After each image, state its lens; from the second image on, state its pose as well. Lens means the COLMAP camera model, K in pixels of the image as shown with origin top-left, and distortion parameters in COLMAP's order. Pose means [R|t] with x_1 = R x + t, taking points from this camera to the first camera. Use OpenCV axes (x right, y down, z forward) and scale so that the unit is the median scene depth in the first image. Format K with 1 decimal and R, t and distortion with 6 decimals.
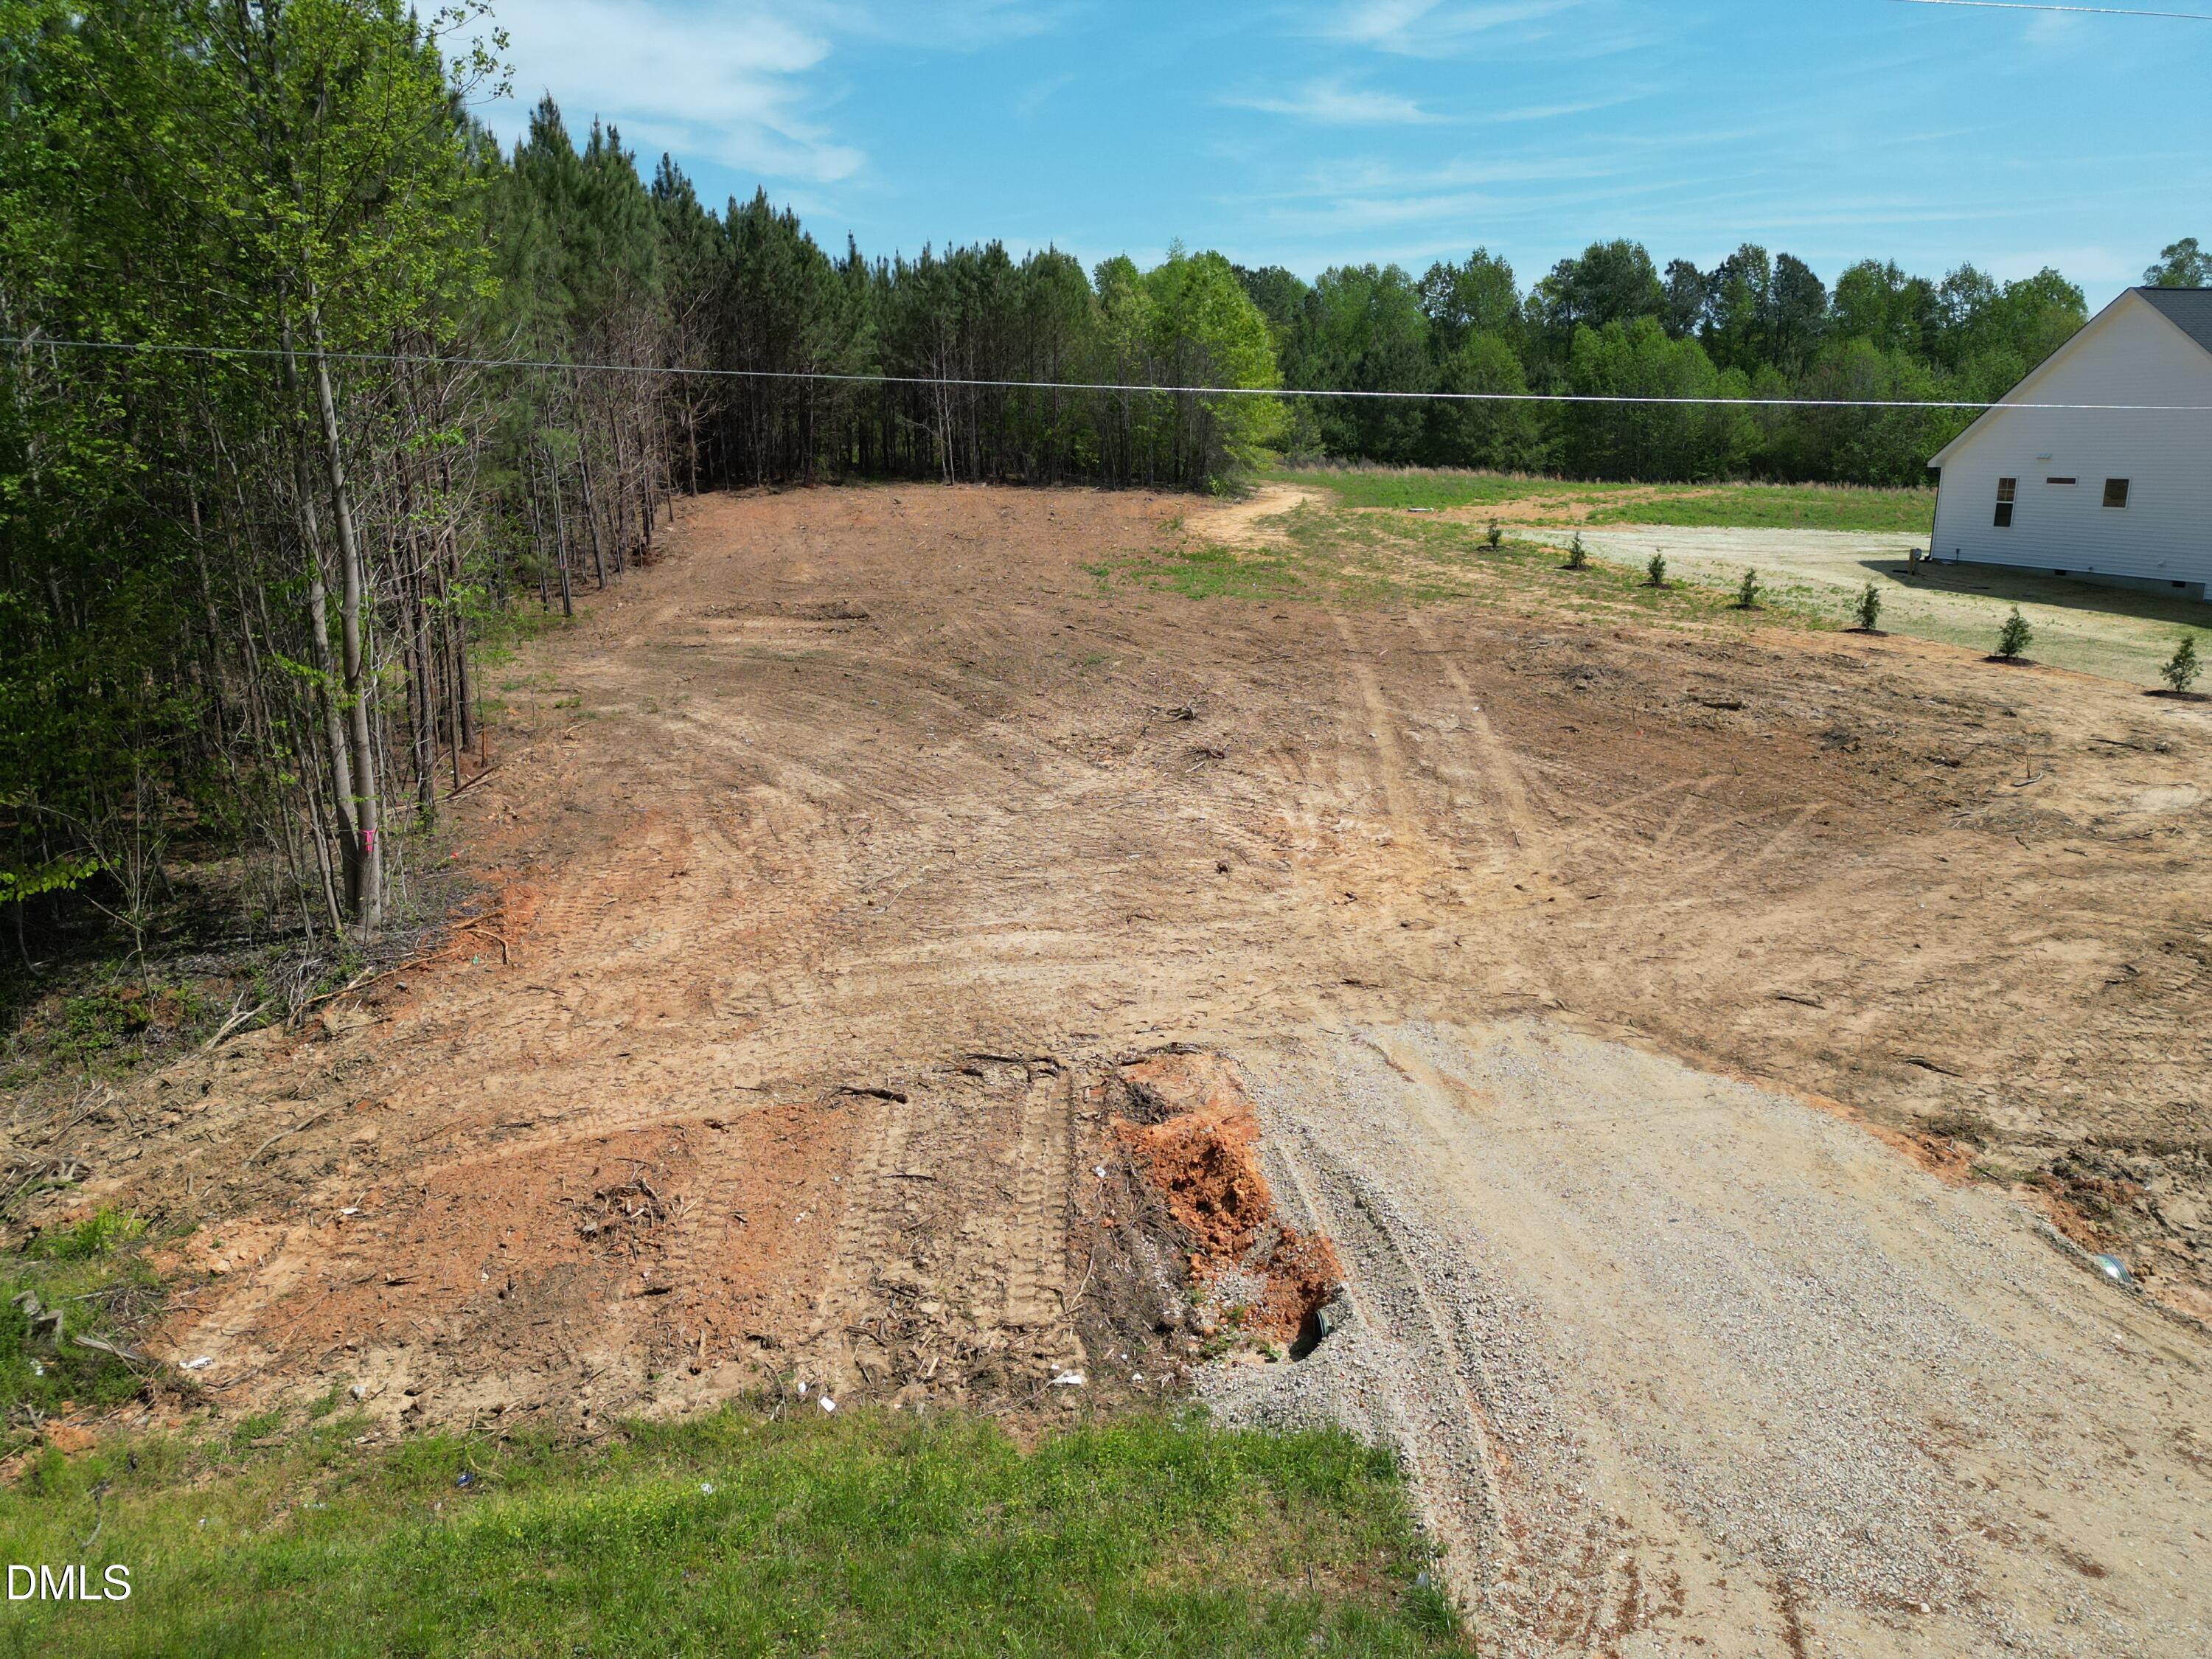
lens RADIAL K [[1548.0, 0, 1097.7], [0, 1548.0, 817.5], [0, 0, 1]] dist [0.068587, -0.068769]
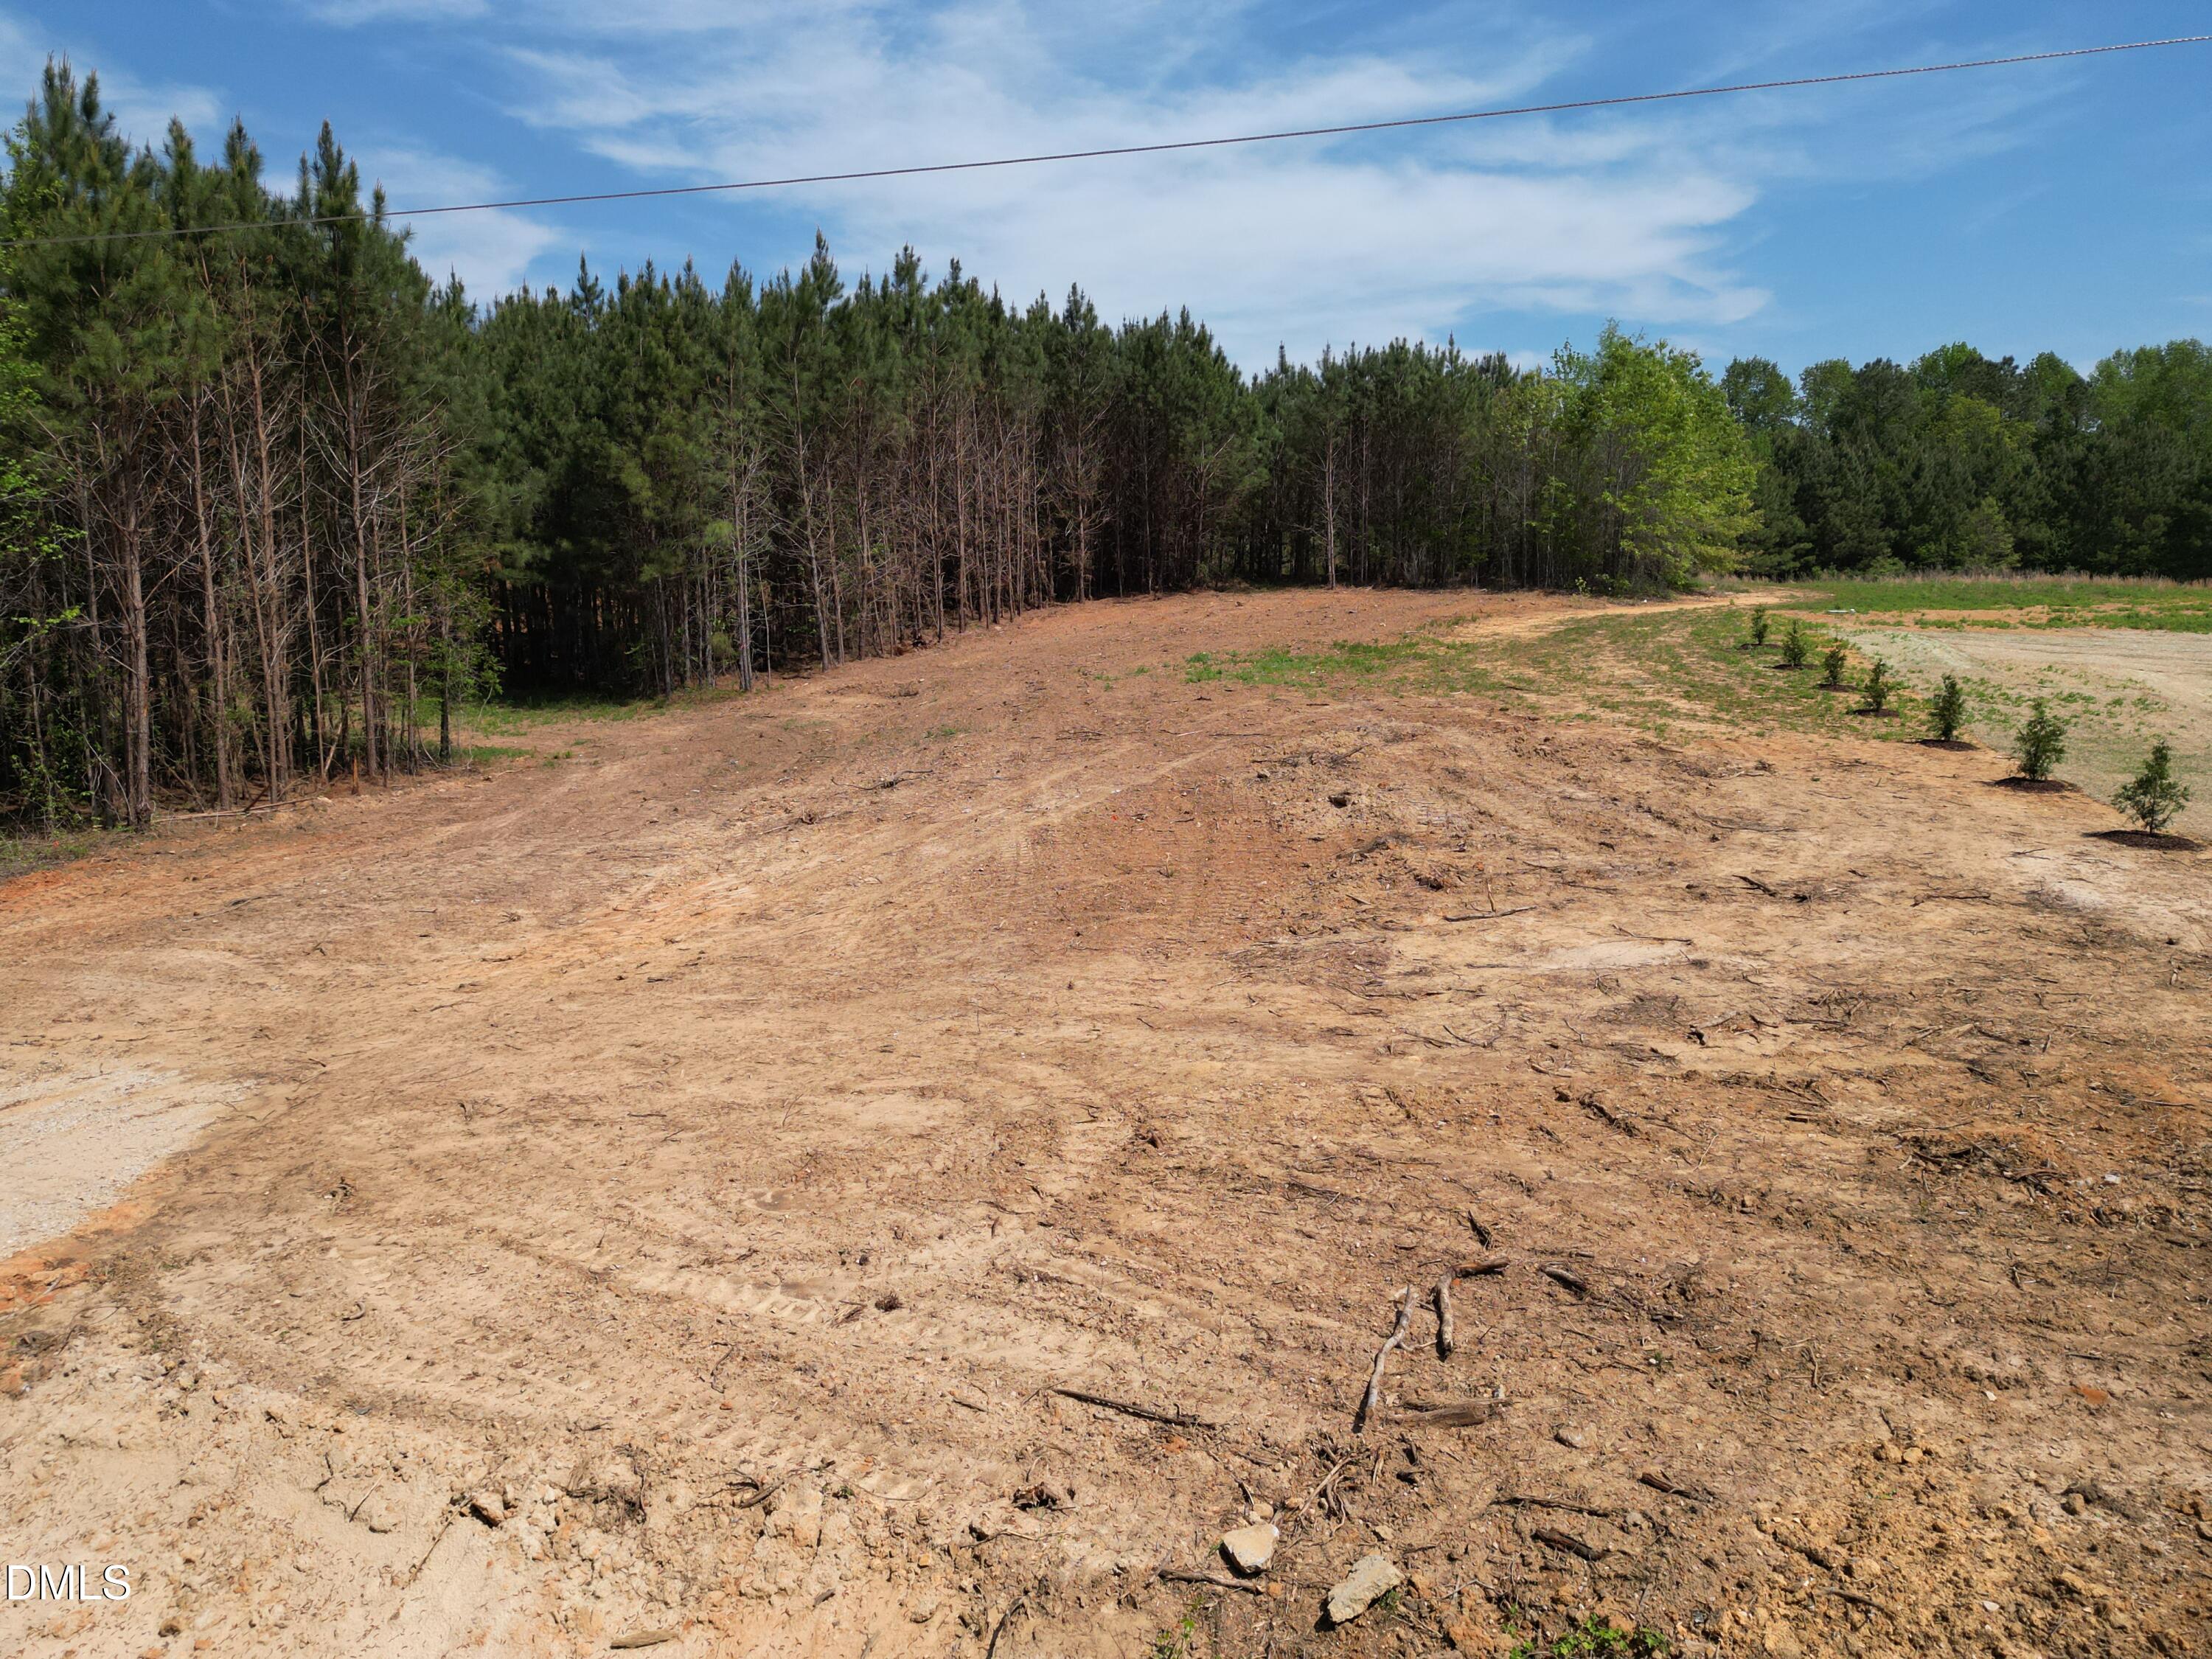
lens RADIAL K [[1548.0, 0, 1104.7], [0, 1548.0, 826.6], [0, 0, 1]] dist [0.068587, -0.068769]
pose [[0.876739, 0.066020, -0.476414, 0.250732], [-0.104425, 0.993035, -0.054561, -0.003080], [0.469494, 0.097585, 0.877527, 0.112288]]
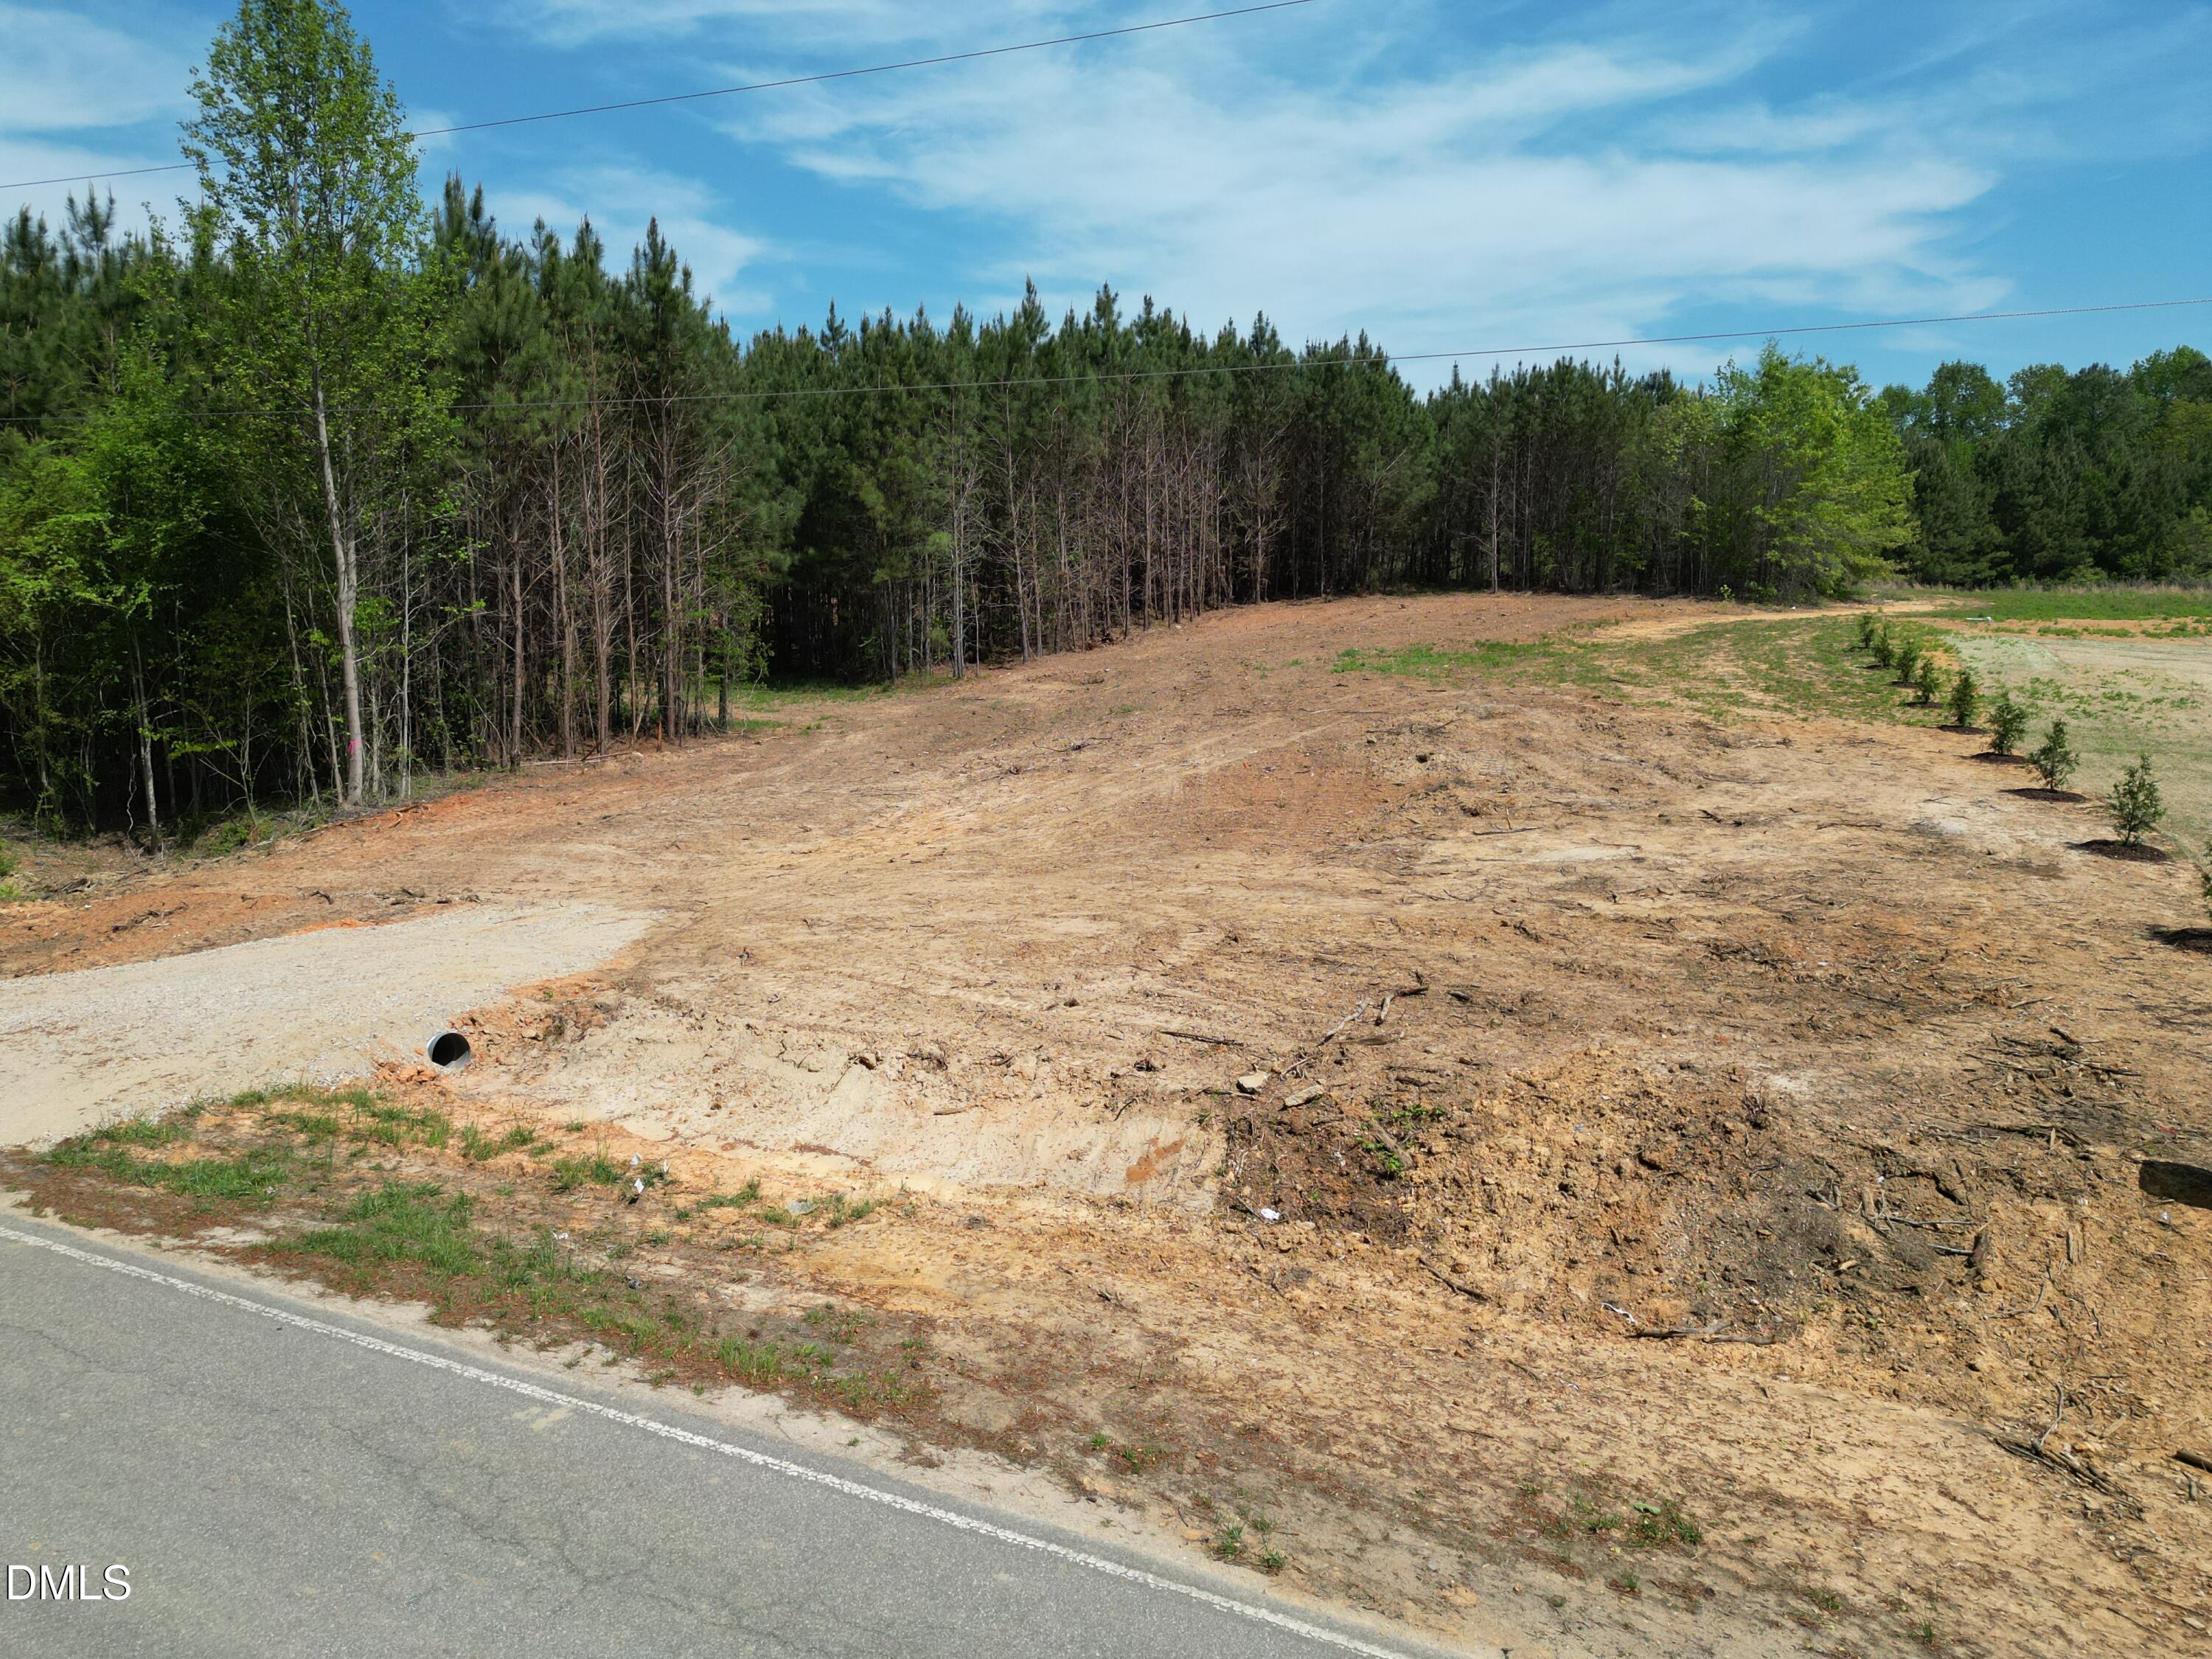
lens RADIAL K [[1548.0, 0, 1104.5], [0, 1548.0, 825.3], [0, 0, 1]] dist [0.068587, -0.068769]
pose [[0.811393, 0.087815, -0.577867, 0.305441], [-0.137195, 0.989643, -0.042247, 0.013812], [0.568172, 0.113559, 0.815037, 0.040618]]
